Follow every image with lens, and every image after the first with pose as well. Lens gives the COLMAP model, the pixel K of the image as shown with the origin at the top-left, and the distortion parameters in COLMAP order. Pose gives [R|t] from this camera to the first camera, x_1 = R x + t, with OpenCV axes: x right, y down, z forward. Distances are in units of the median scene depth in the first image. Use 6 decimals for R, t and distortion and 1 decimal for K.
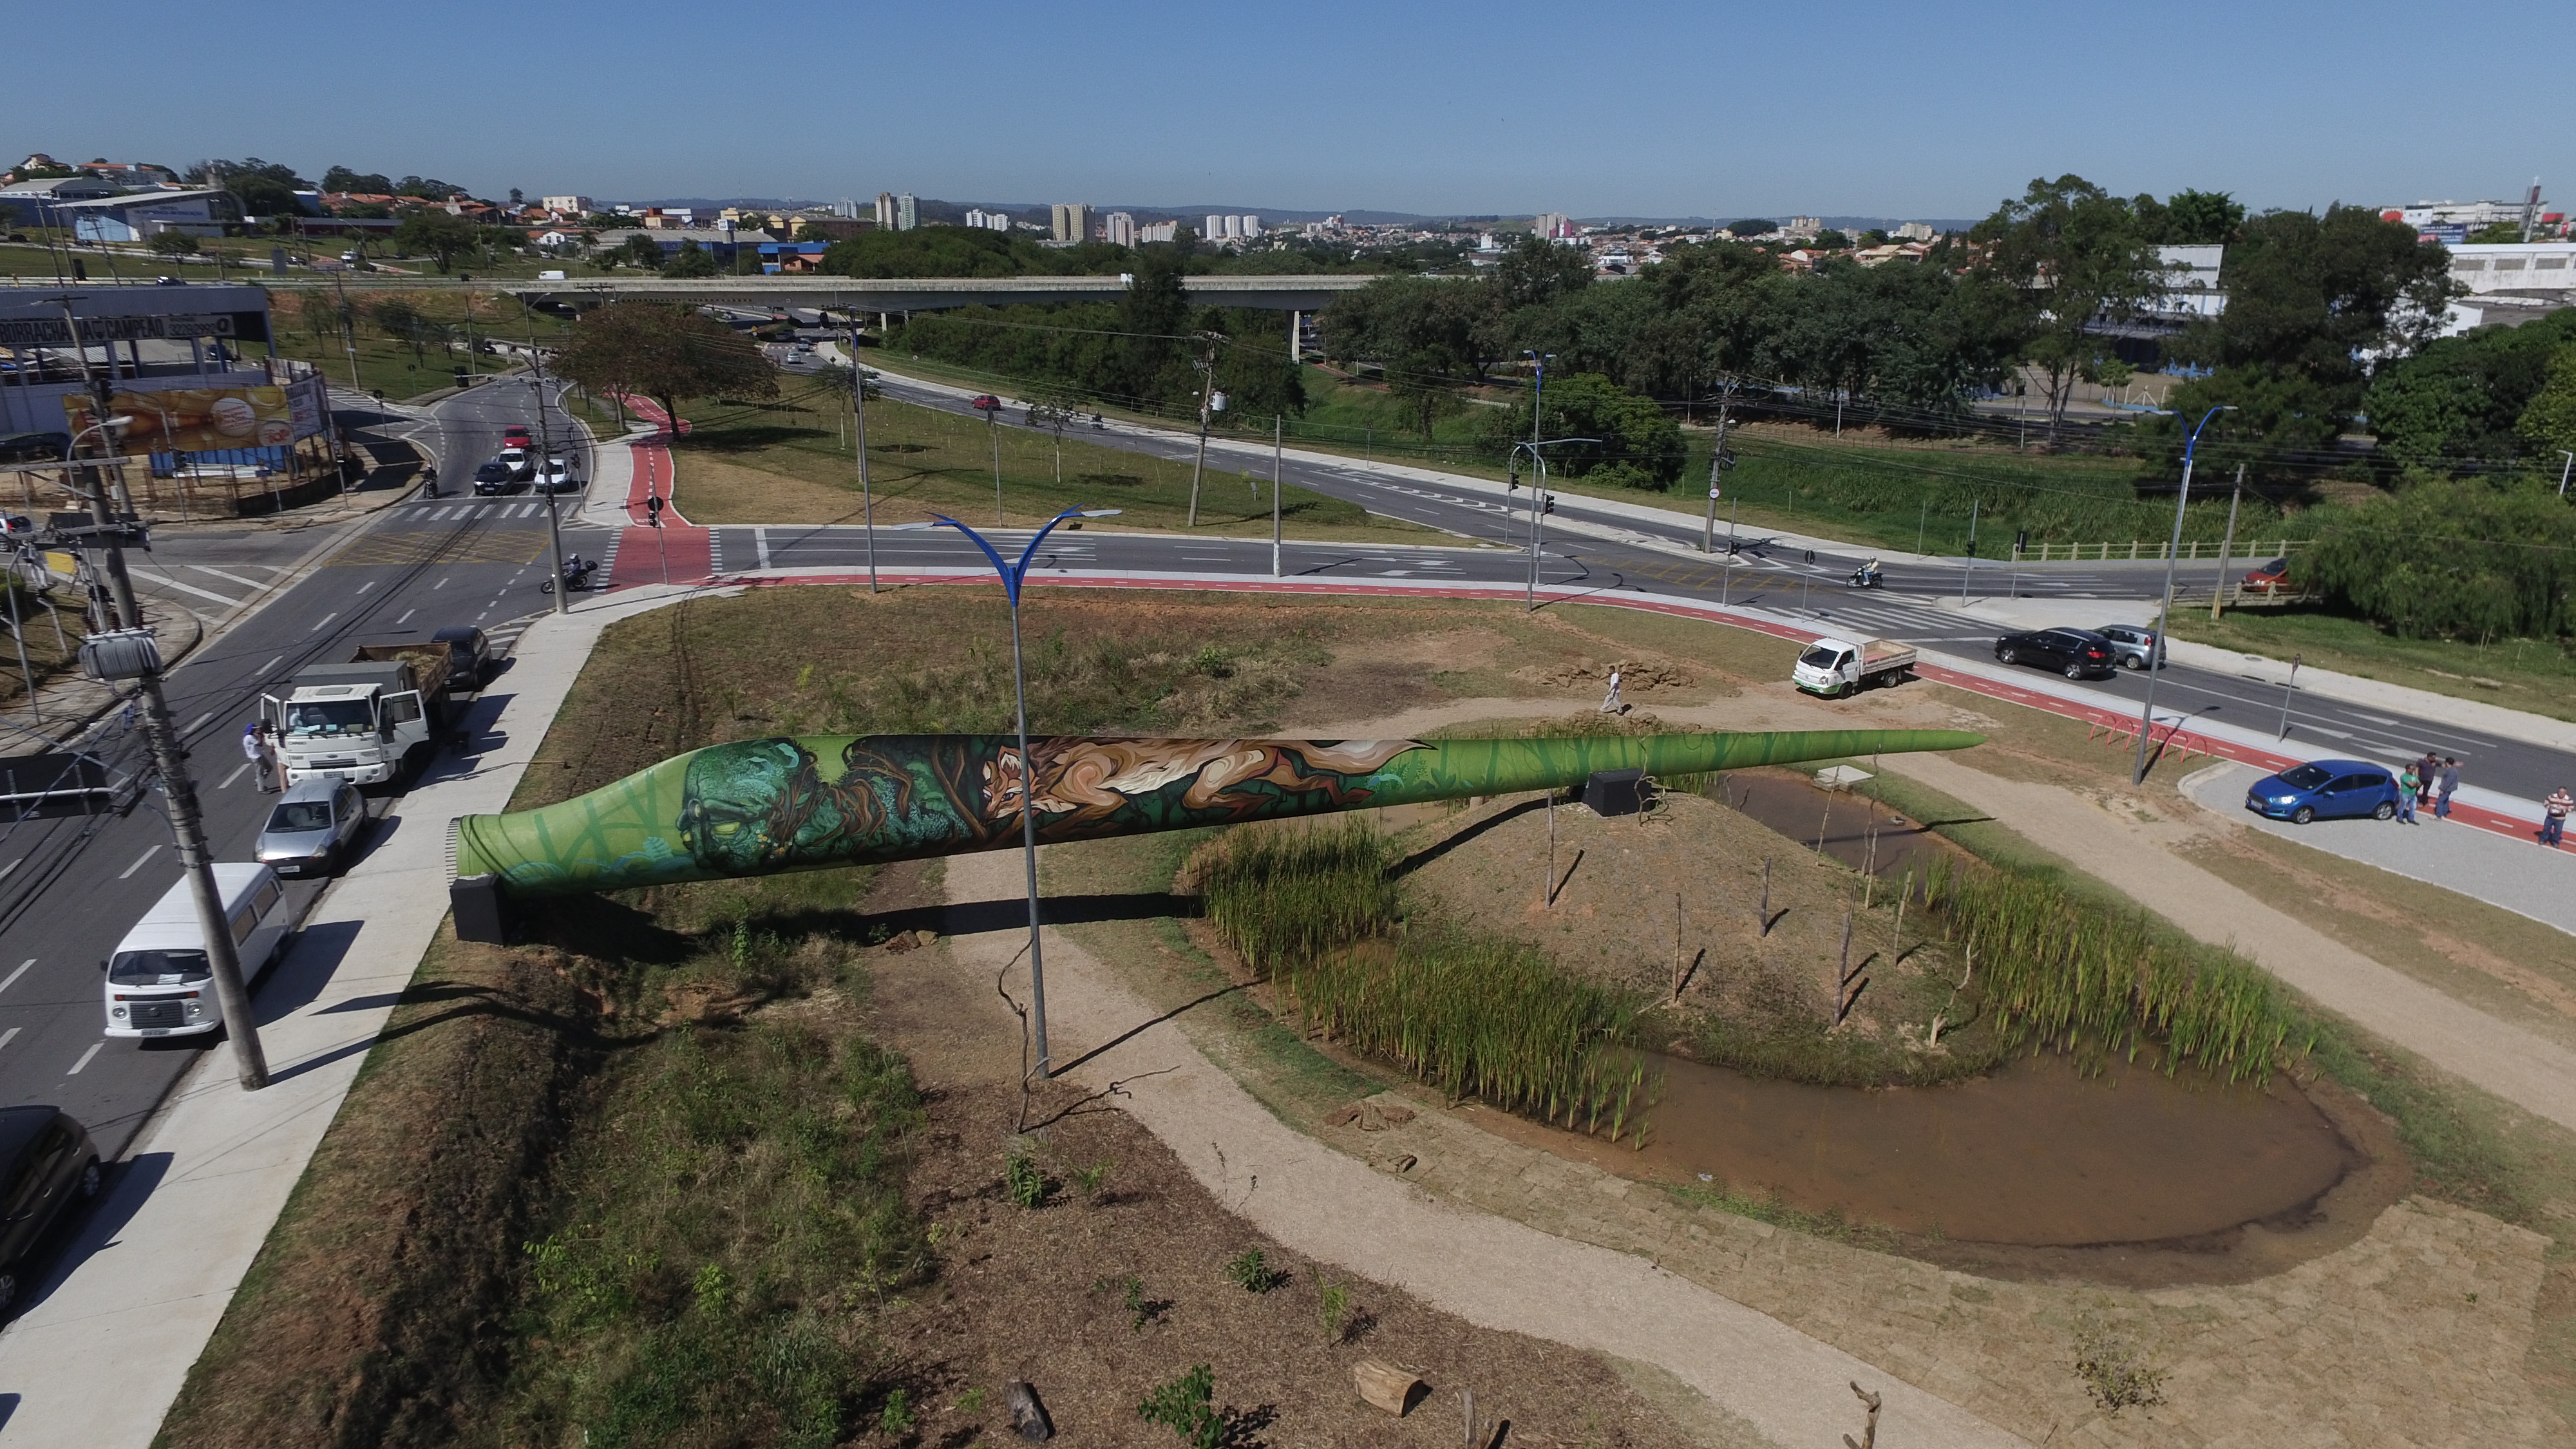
lens RADIAL K [[1487.8, 0, 1270.9], [0, 1487.8, 727.7], [0, 0, 1]] dist [-0.007448, 0.005132]
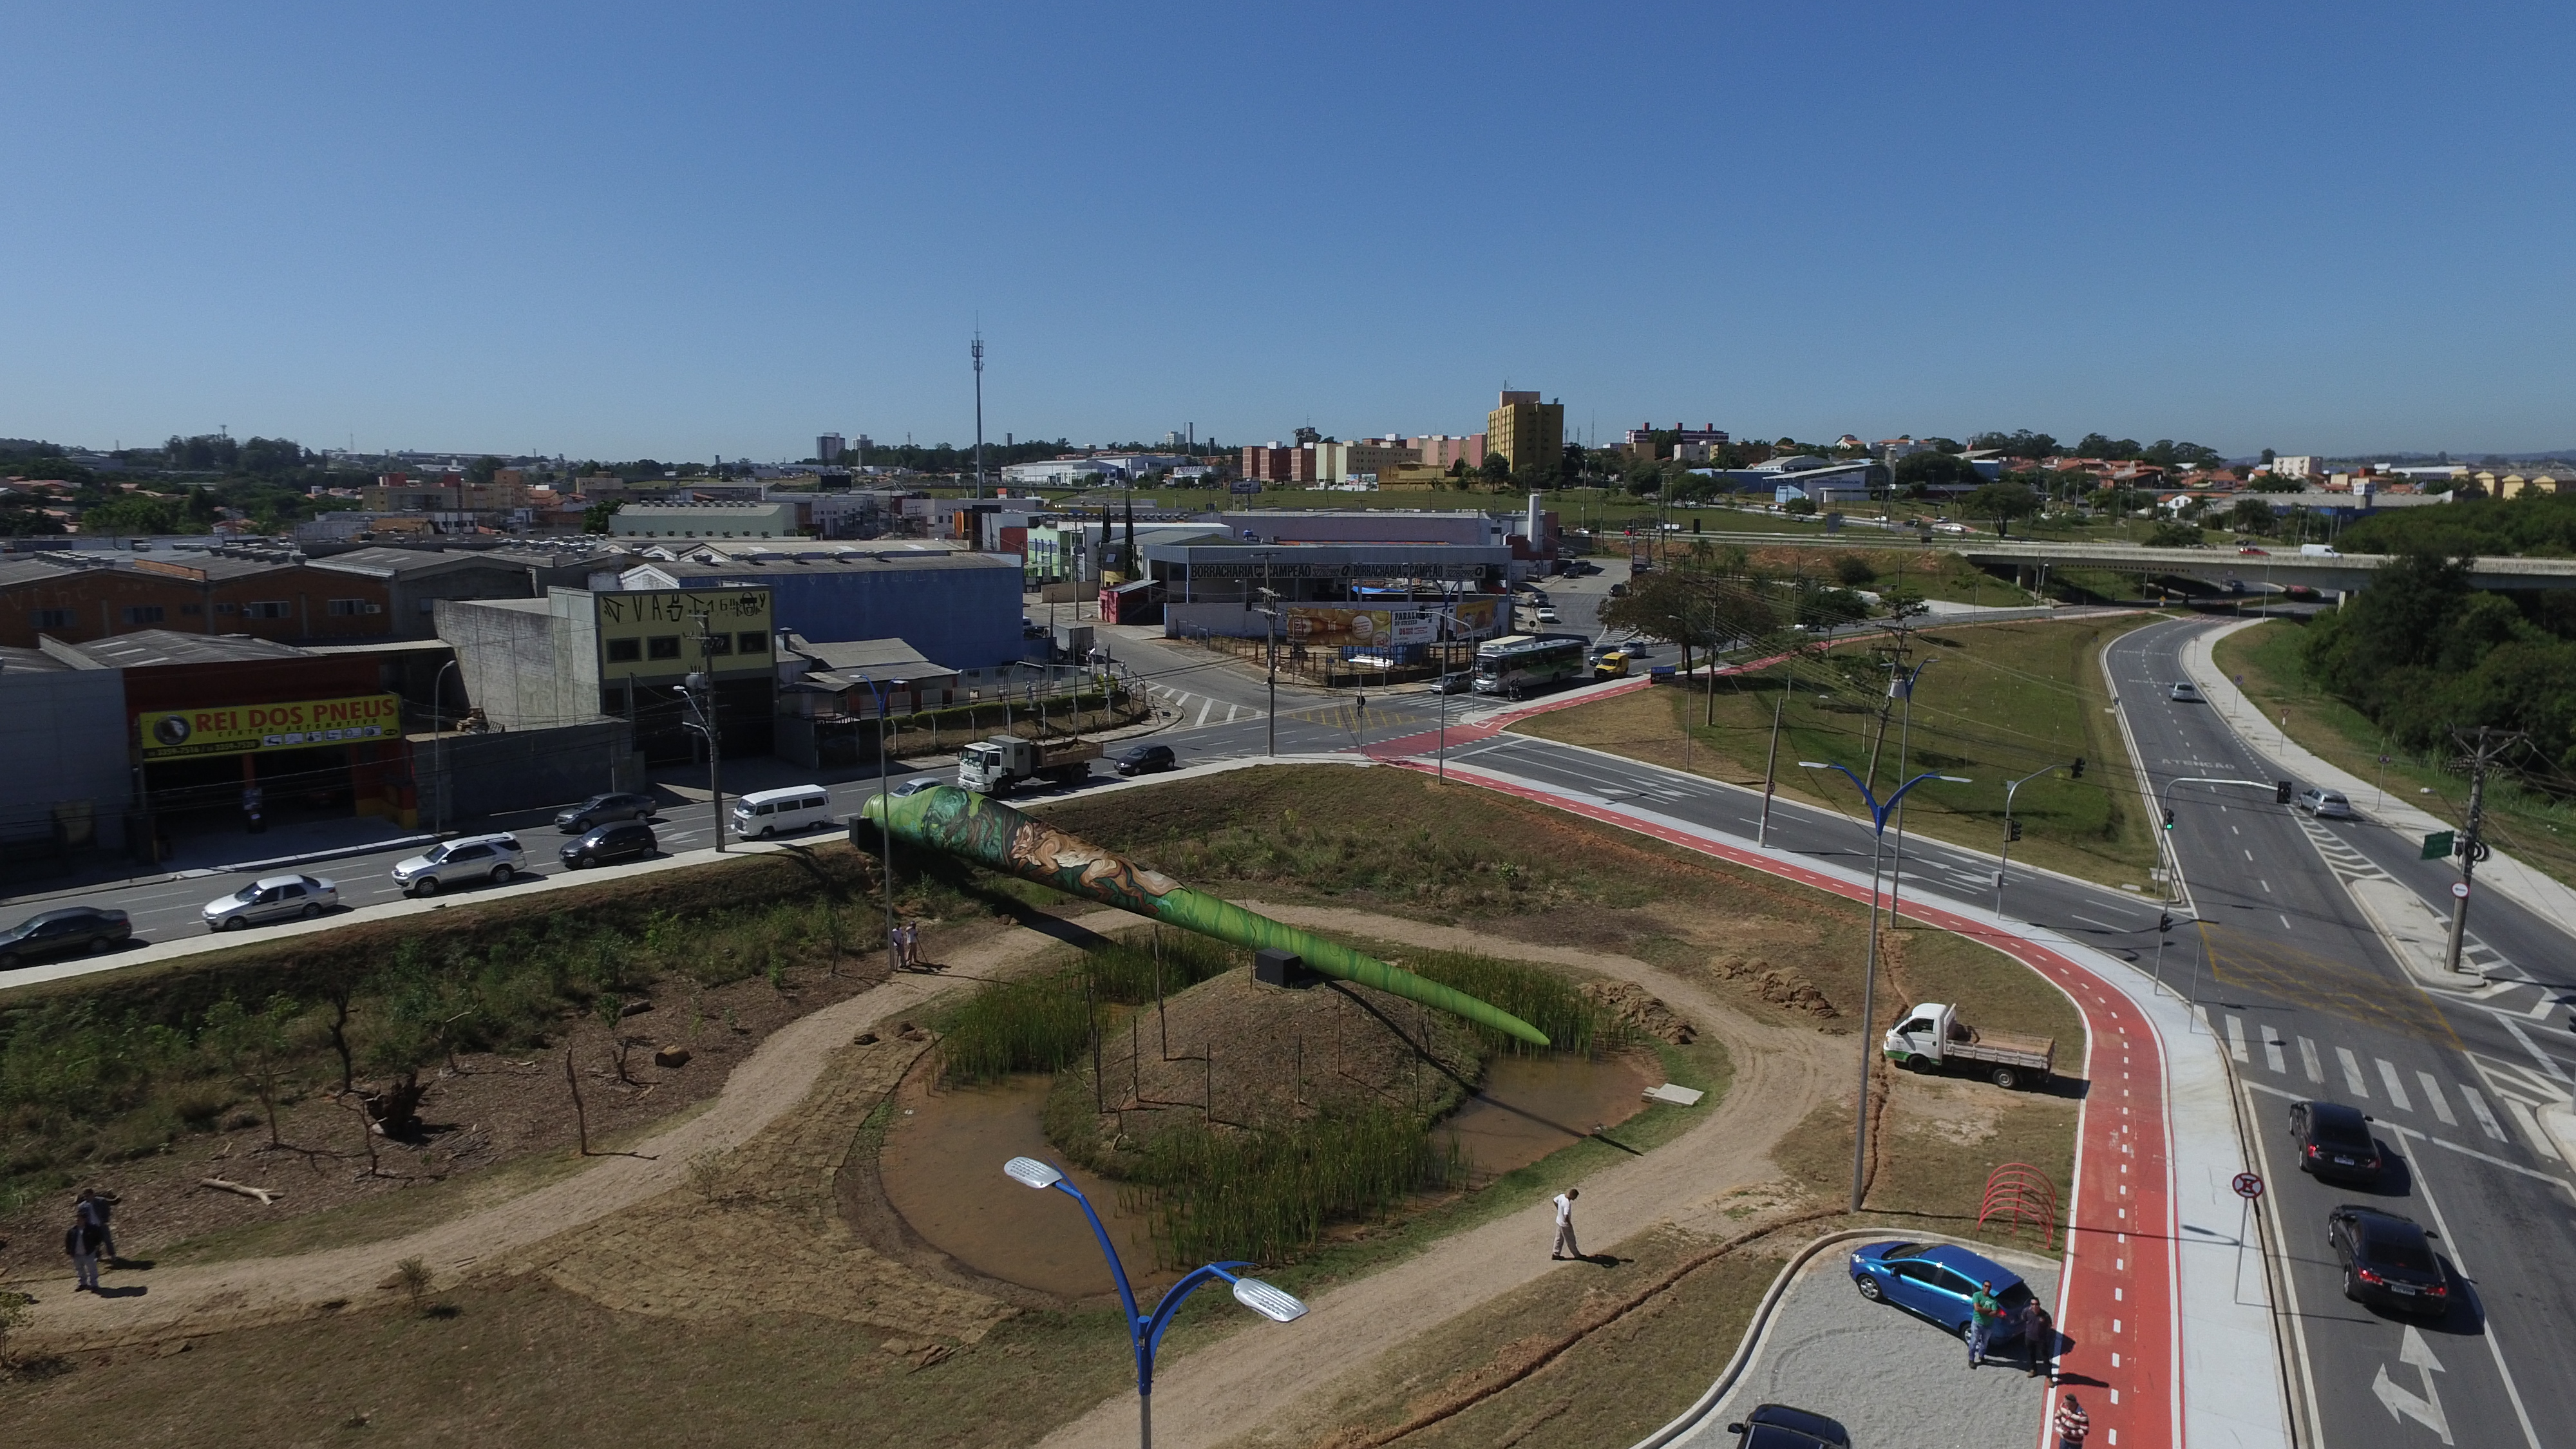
lens RADIAL K [[1487.8, 0, 1288.1], [0, 1487.8, 731.9], [0, 0, 1]] dist [-0.007448, 0.005132]
pose [[0.476621, 0.138542, -0.868123, 1.168954], [-0.274181, 0.961674, 0.002940, -0.140943], [0.835259, 0.236622, 0.496340, 0.267006]]
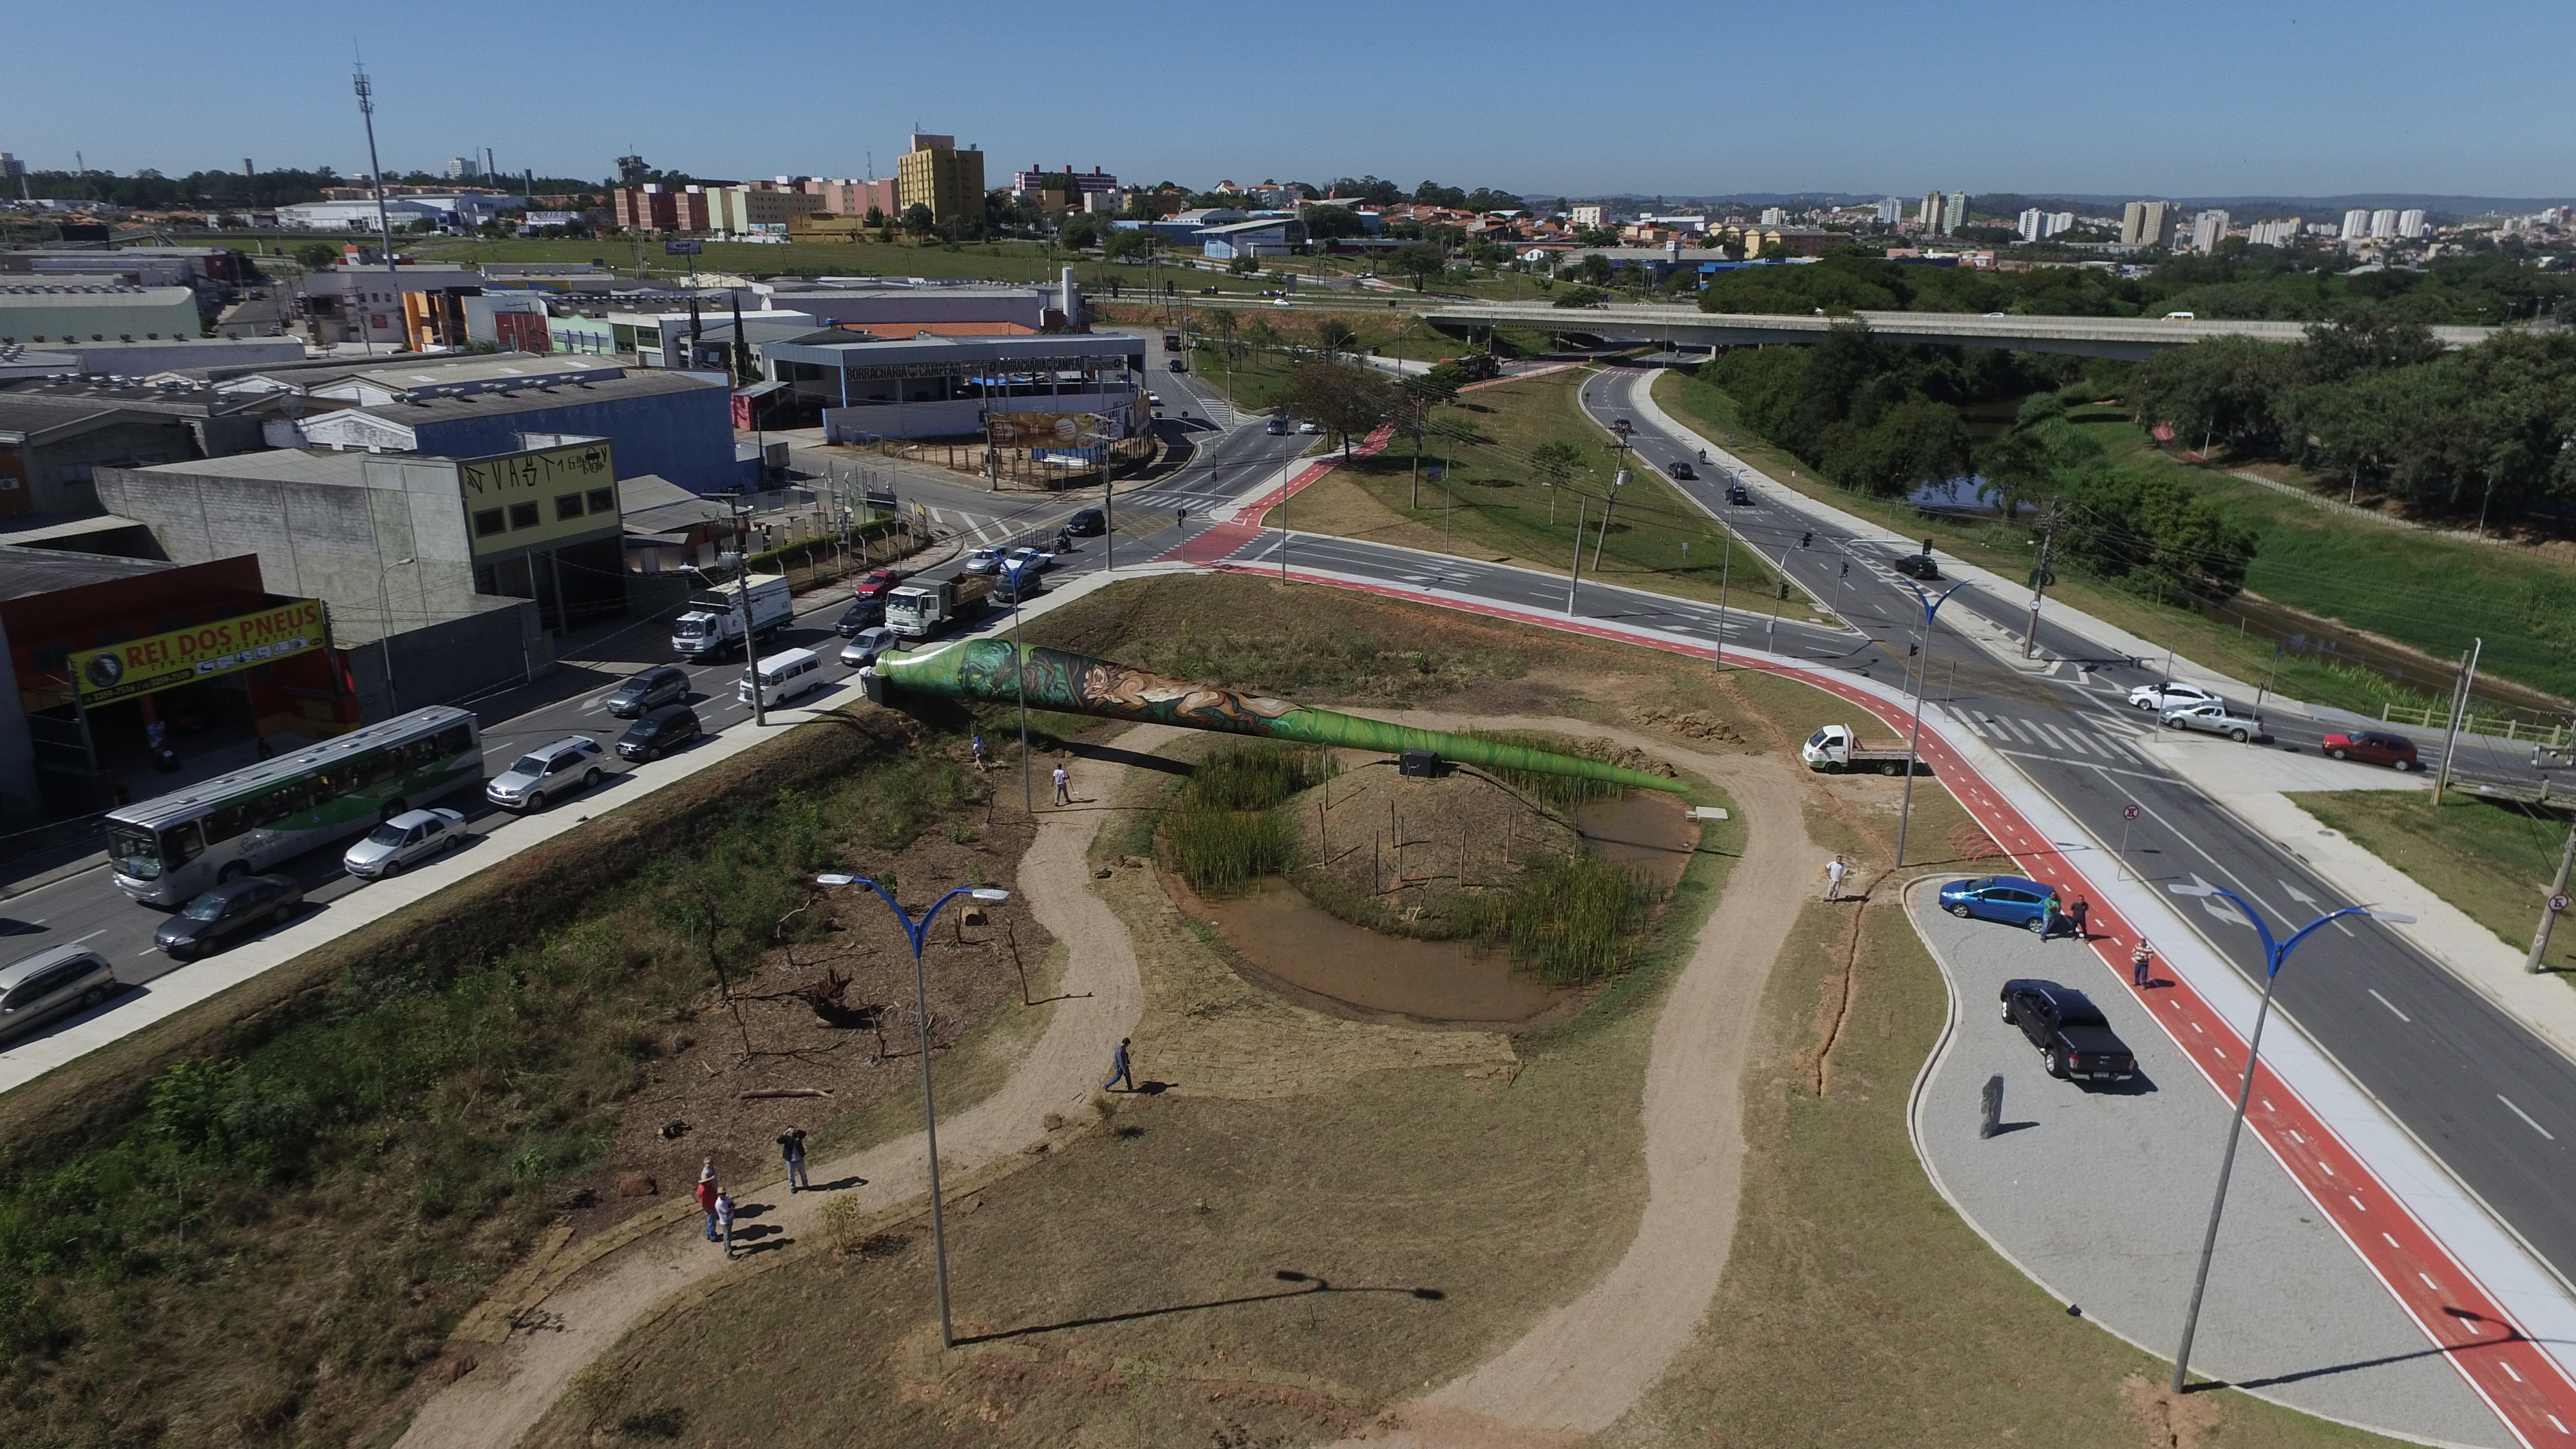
lens RADIAL K [[1487.8, 0, 1284.1], [0, 1487.8, 717.0], [0, 0, 1]] dist [-0.007448, 0.005132]
pose [[0.796003, 0.191062, -0.574348, 0.911823], [-0.191646, 0.979612, 0.060270, -0.067064], [0.574153, 0.062096, 0.816390, -0.372868]]
